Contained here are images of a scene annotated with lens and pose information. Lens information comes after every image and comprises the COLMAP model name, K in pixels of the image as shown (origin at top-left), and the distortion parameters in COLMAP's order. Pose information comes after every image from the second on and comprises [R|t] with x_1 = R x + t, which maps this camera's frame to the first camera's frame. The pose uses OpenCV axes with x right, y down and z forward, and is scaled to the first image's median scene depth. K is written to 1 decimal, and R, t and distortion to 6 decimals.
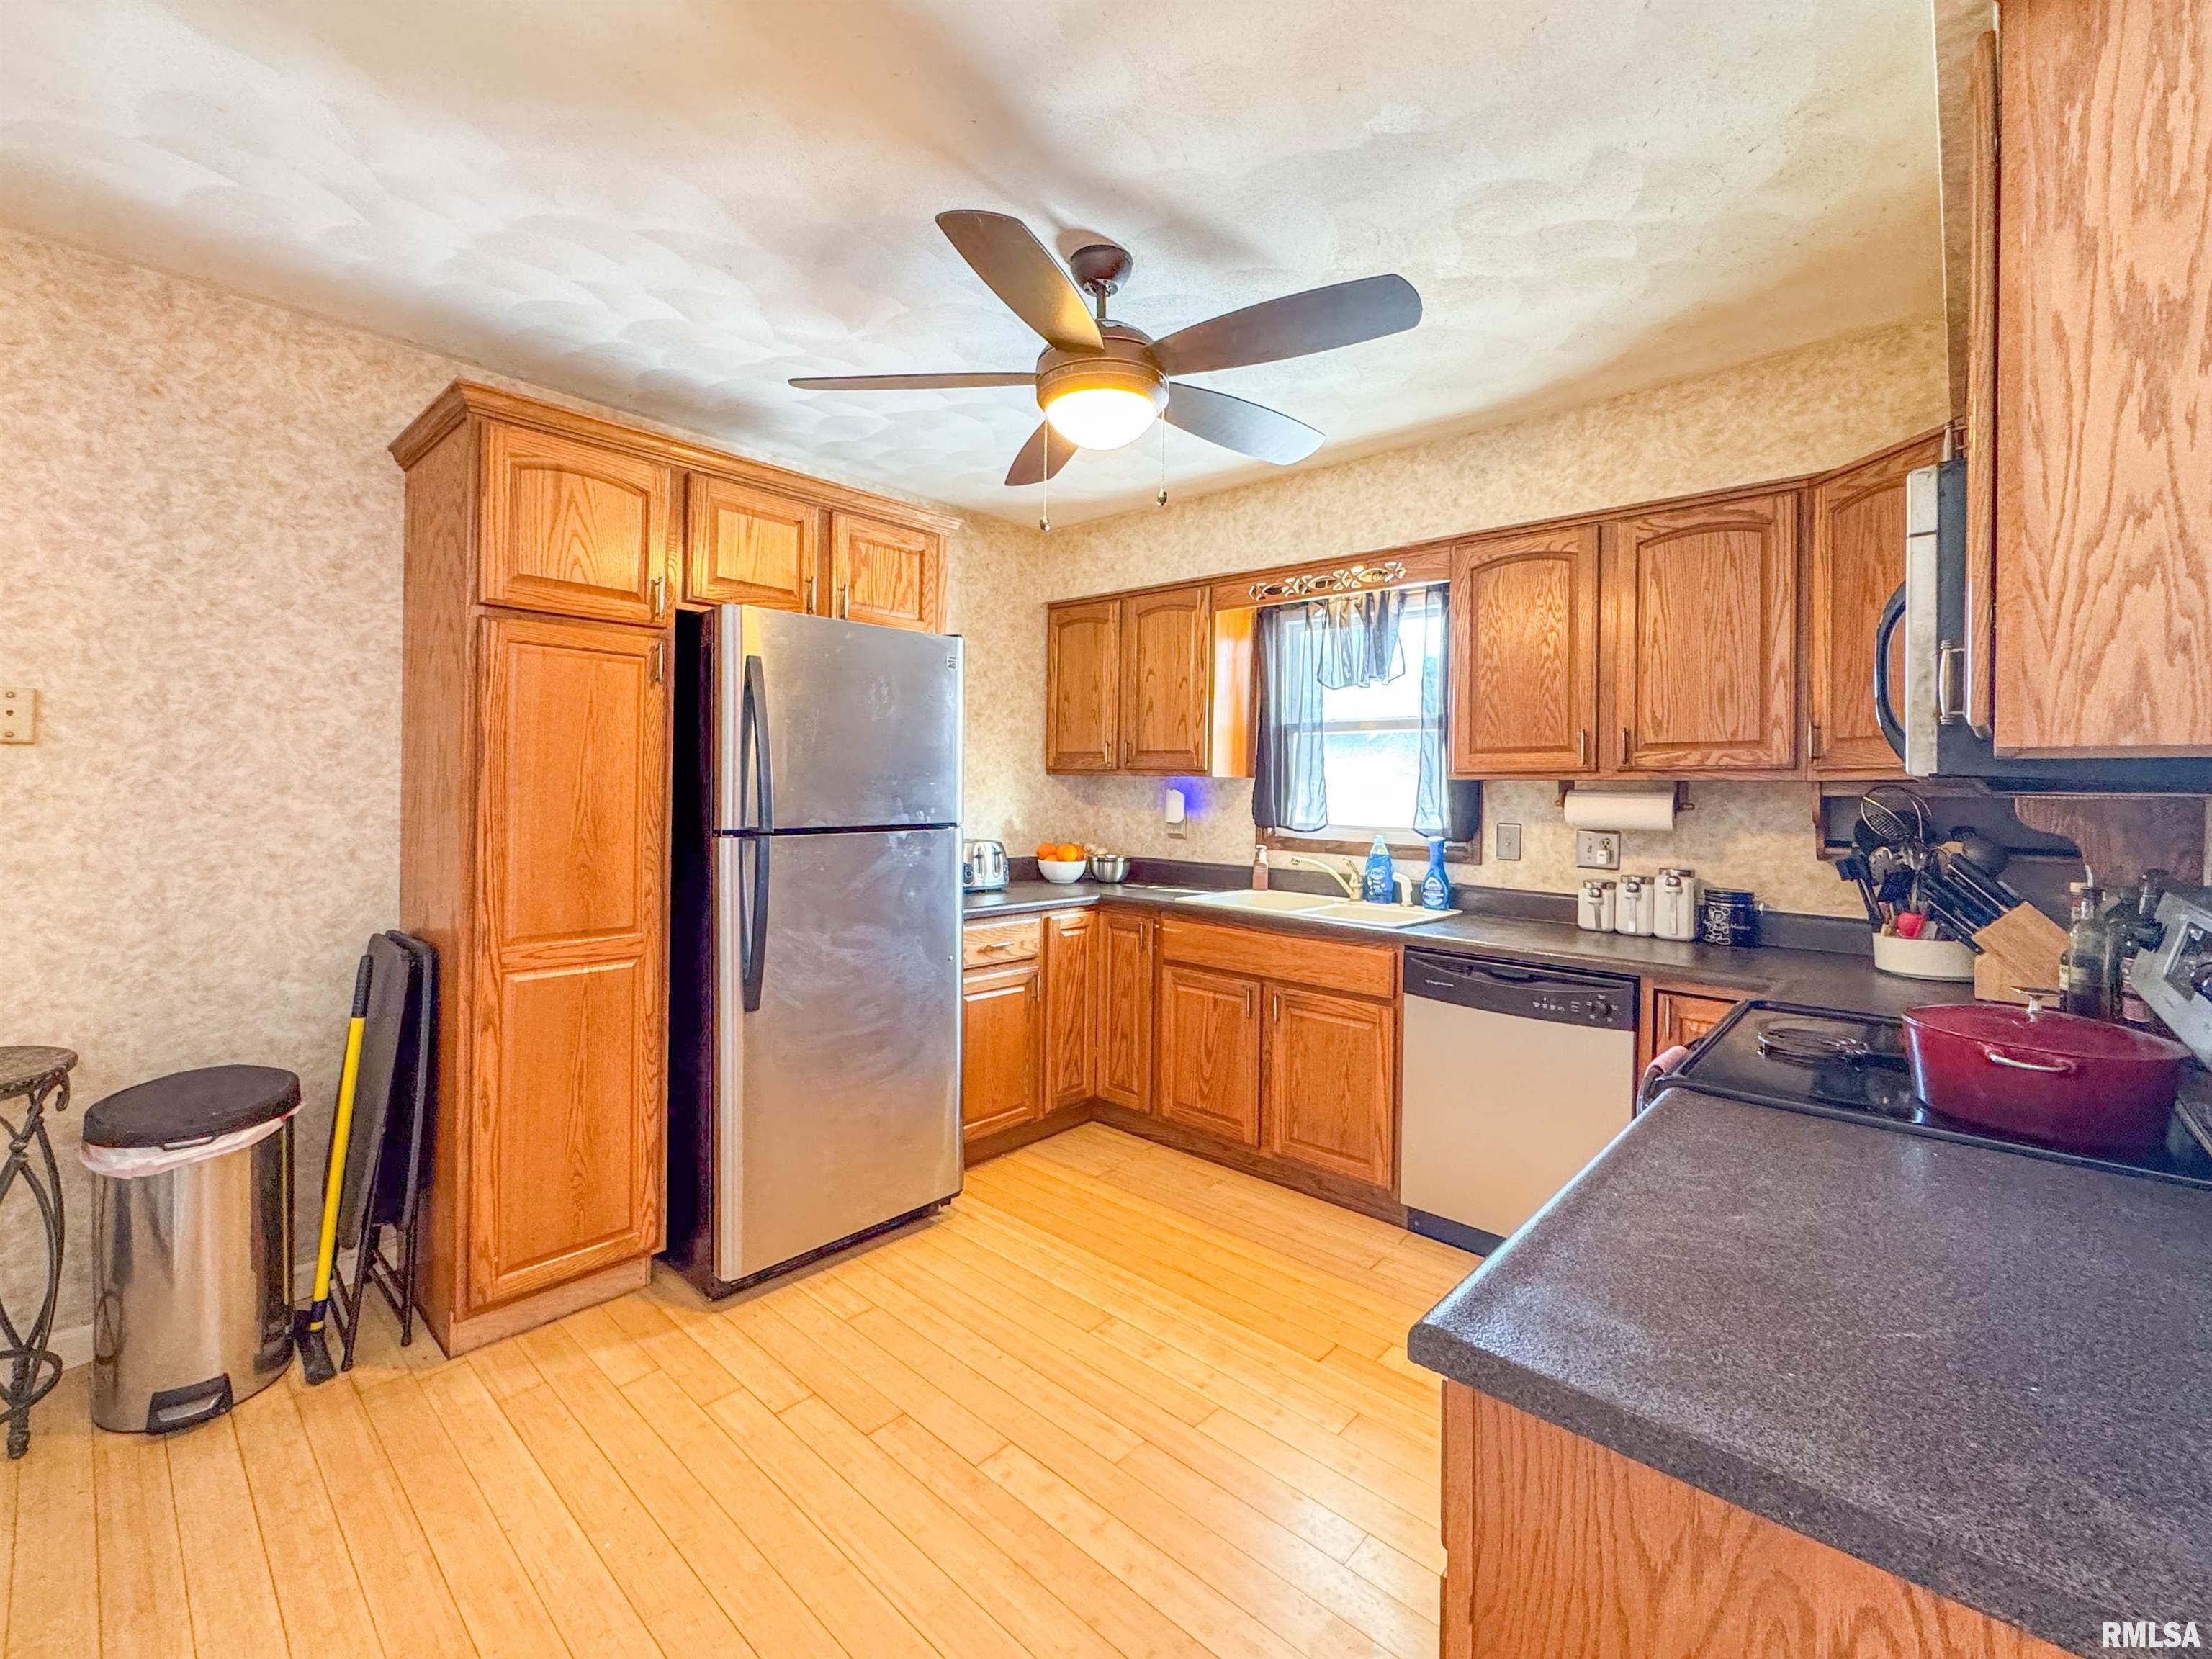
lens RADIAL K [[936.6, 0, 1080.4], [0, 936.6, 792.4], [0, 0, 1]] dist [-0.000045, 0.000000]
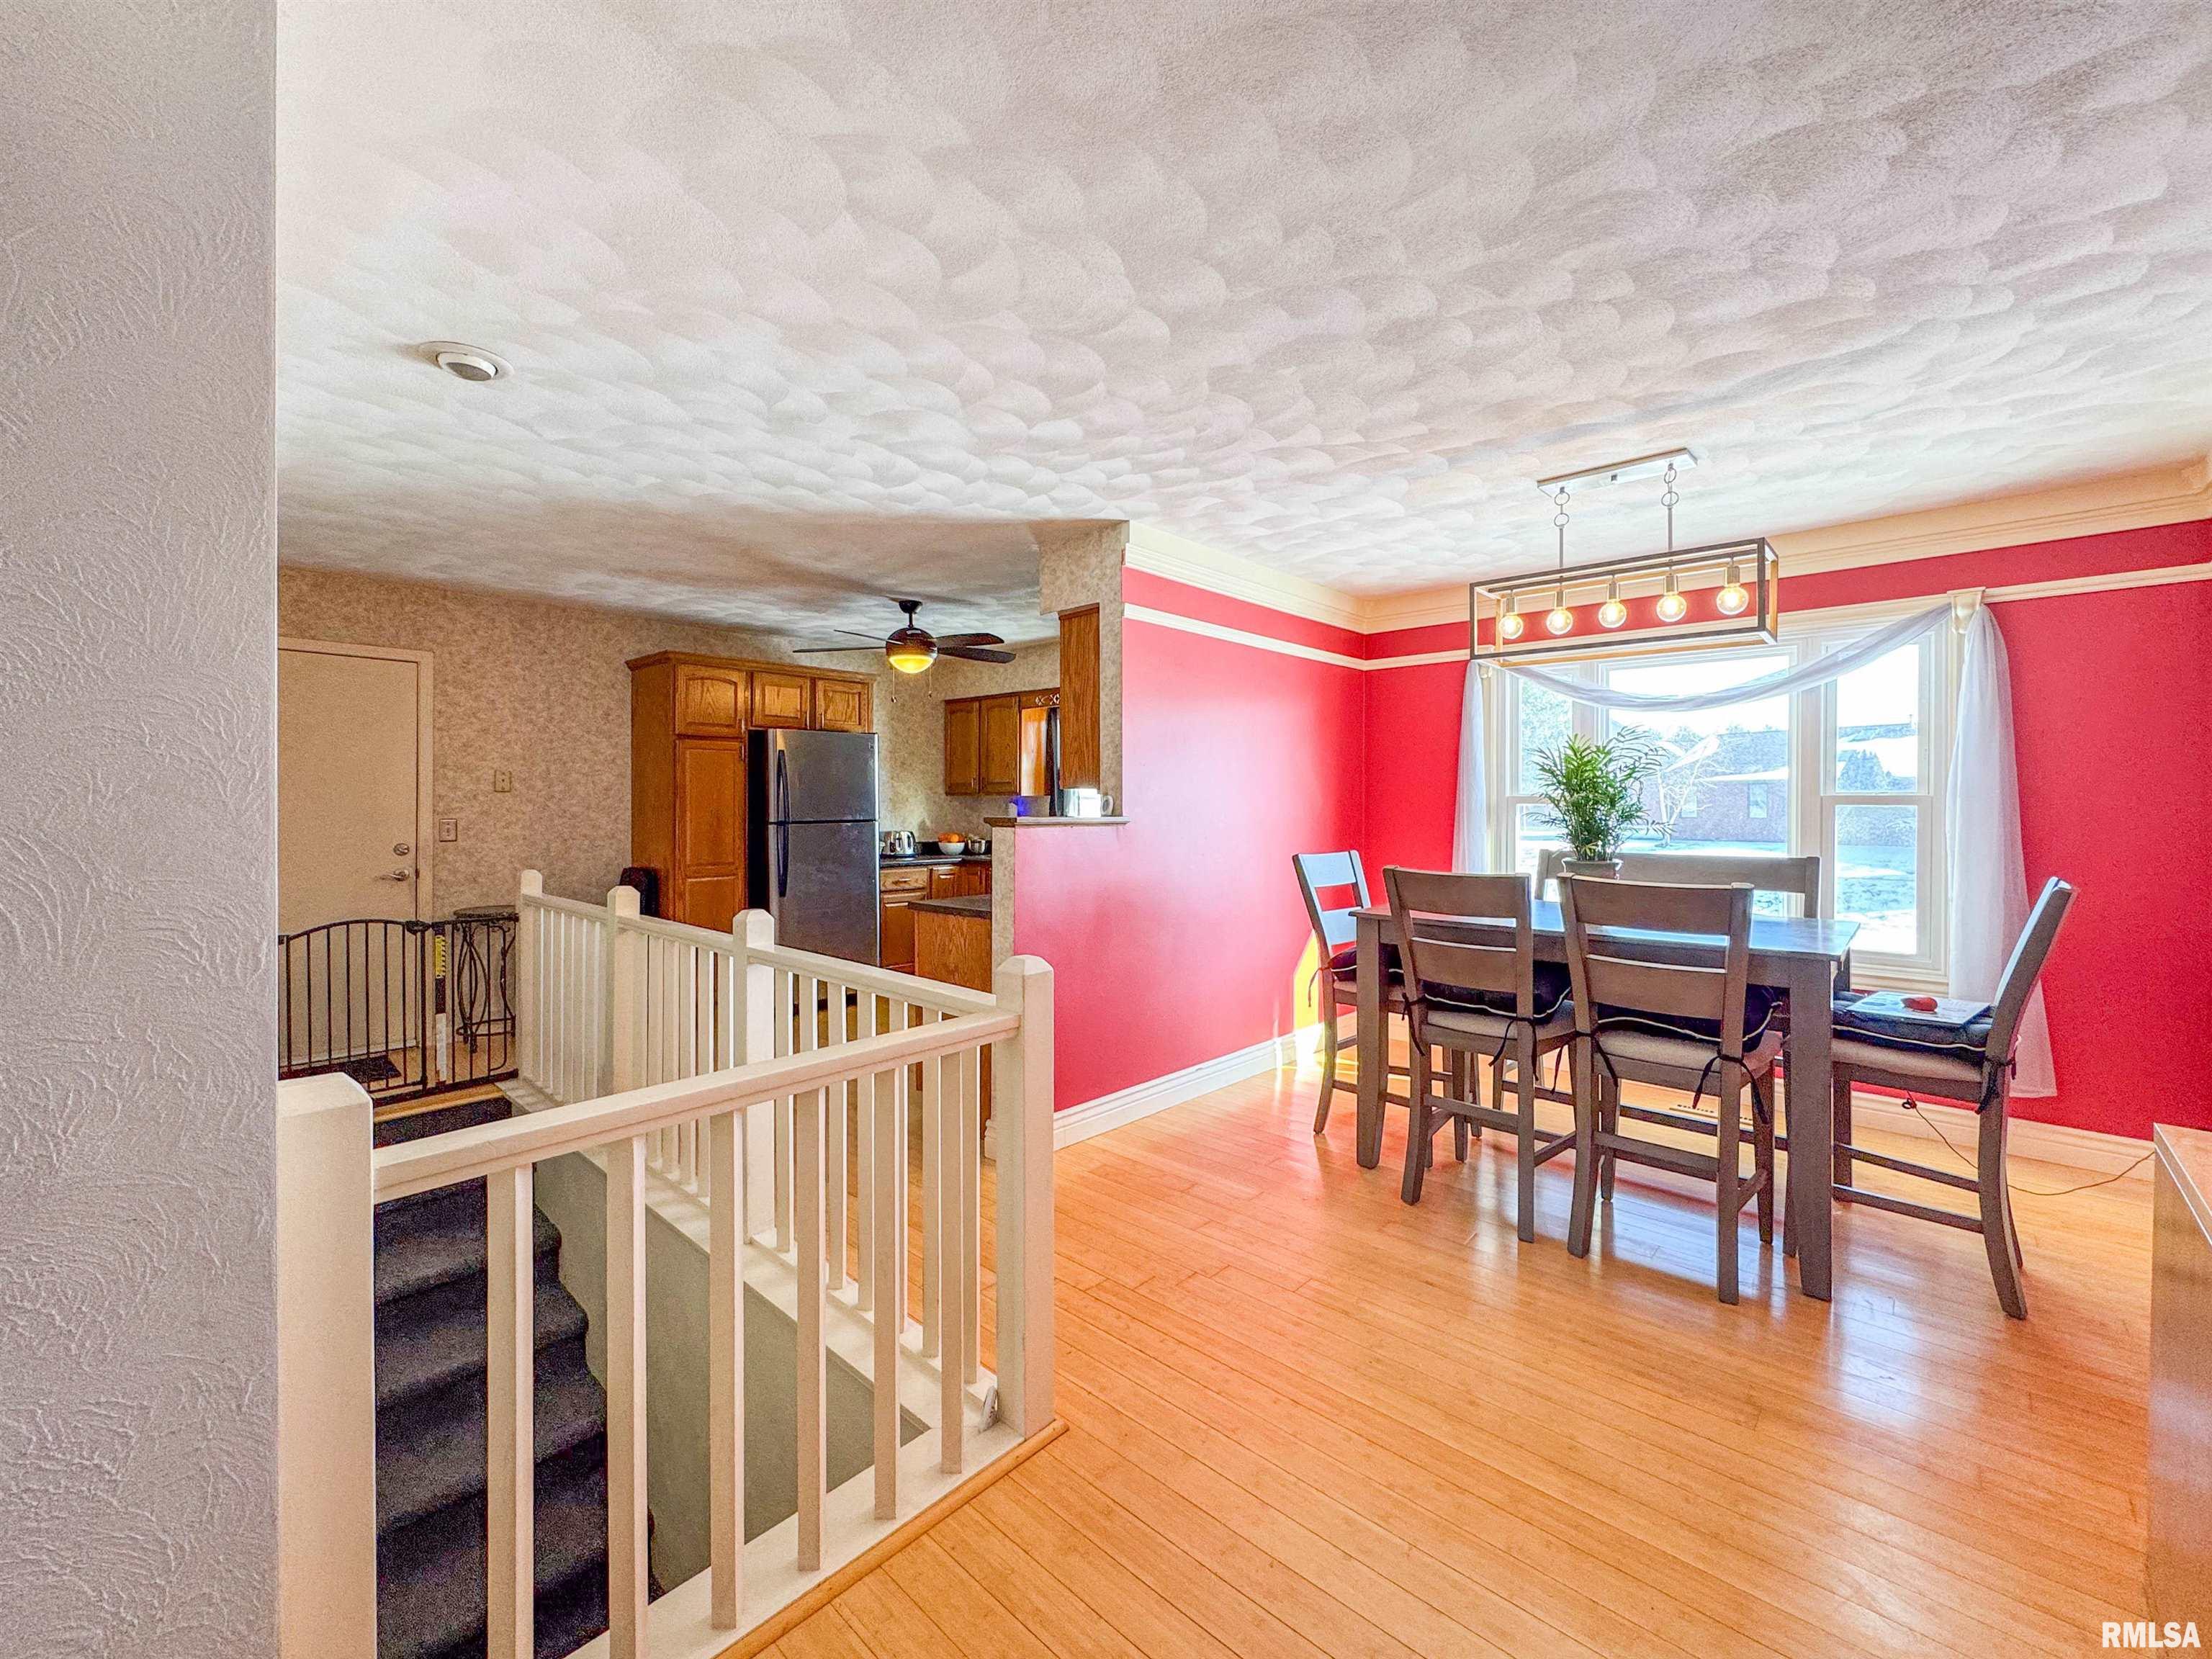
lens RADIAL K [[900.1, 0, 1088.7], [0, 900.1, 808.2], [0, 0, 1]] dist [-0.001579, -0.000331]
pose [[0.999812, -0.015446, -0.011699, 0.394890], [0.015448, 0.999881, 0.000128, 0.014091], [0.011696, -0.000309, 0.999932, -1.103665]]
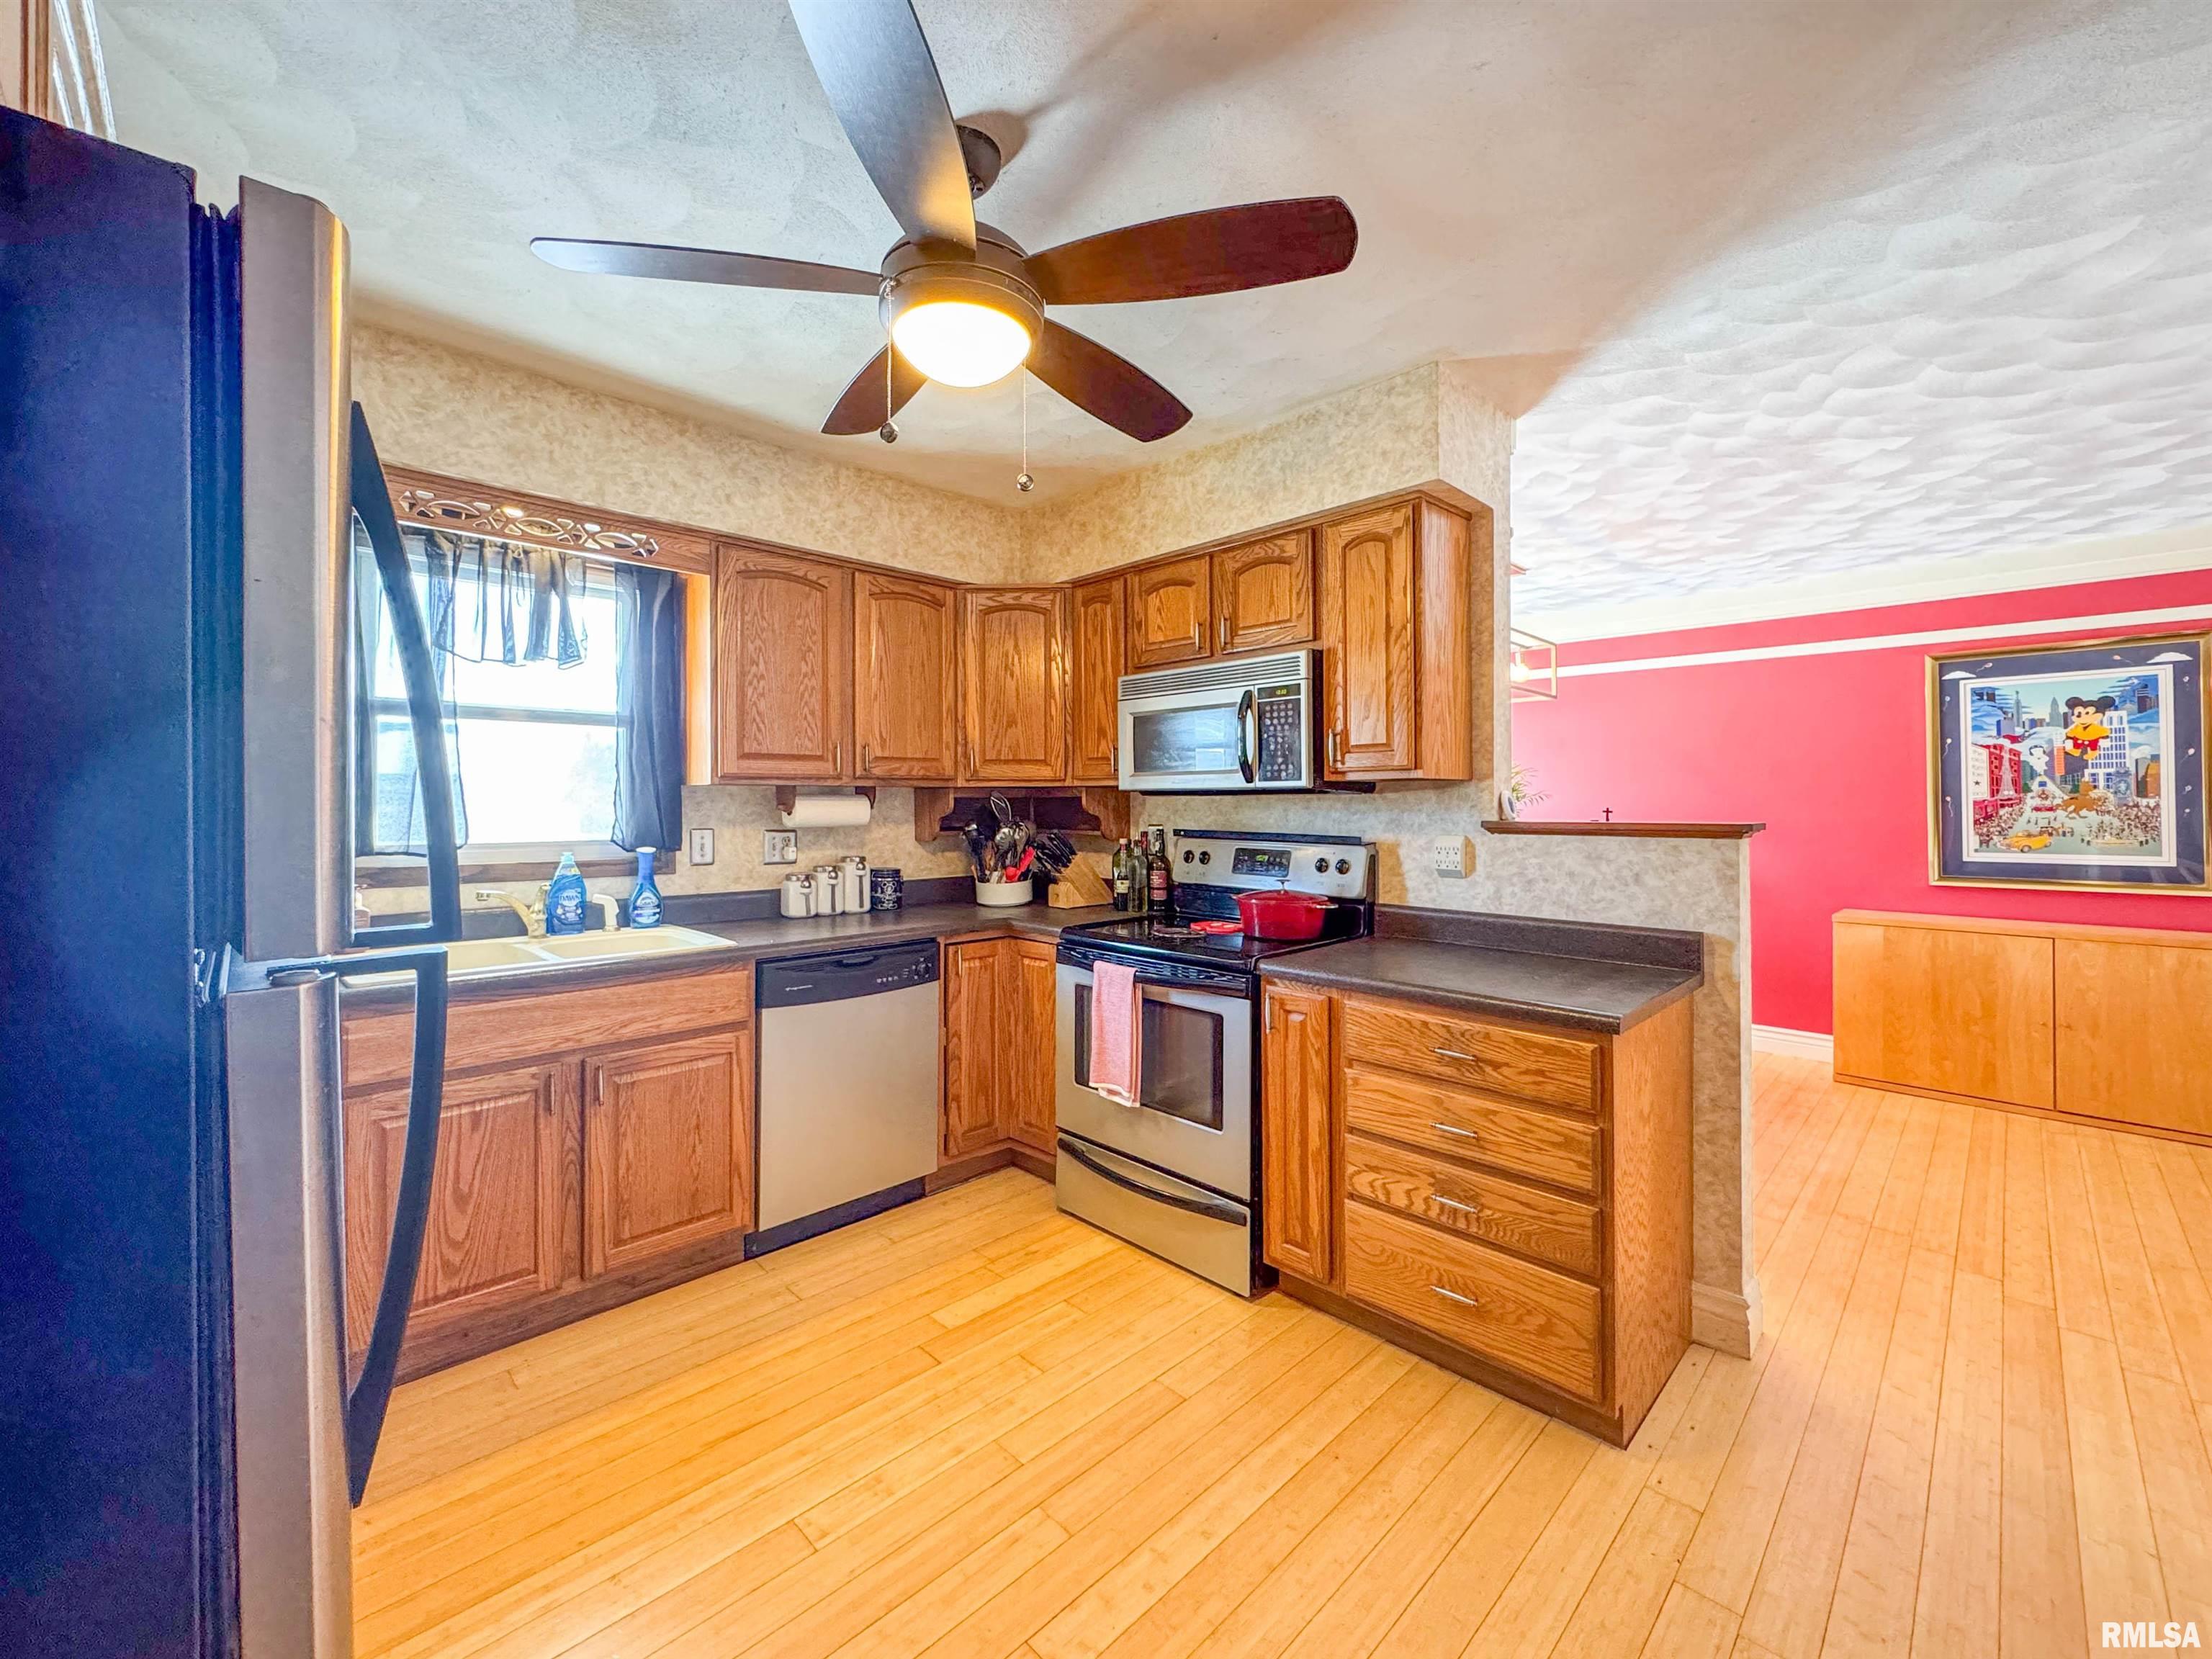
lens RADIAL K [[900.1, 0, 1101.9], [0, 900.1, 794.1], [0, 0, 1]] dist [-0.001579, -0.000331]
pose [[0.041832, -0.012063, 0.999052, -0.550639], [0.003986, 0.999921, 0.011907, -0.014623], [-0.999117, 0.003484, 0.041877, 0.613436]]
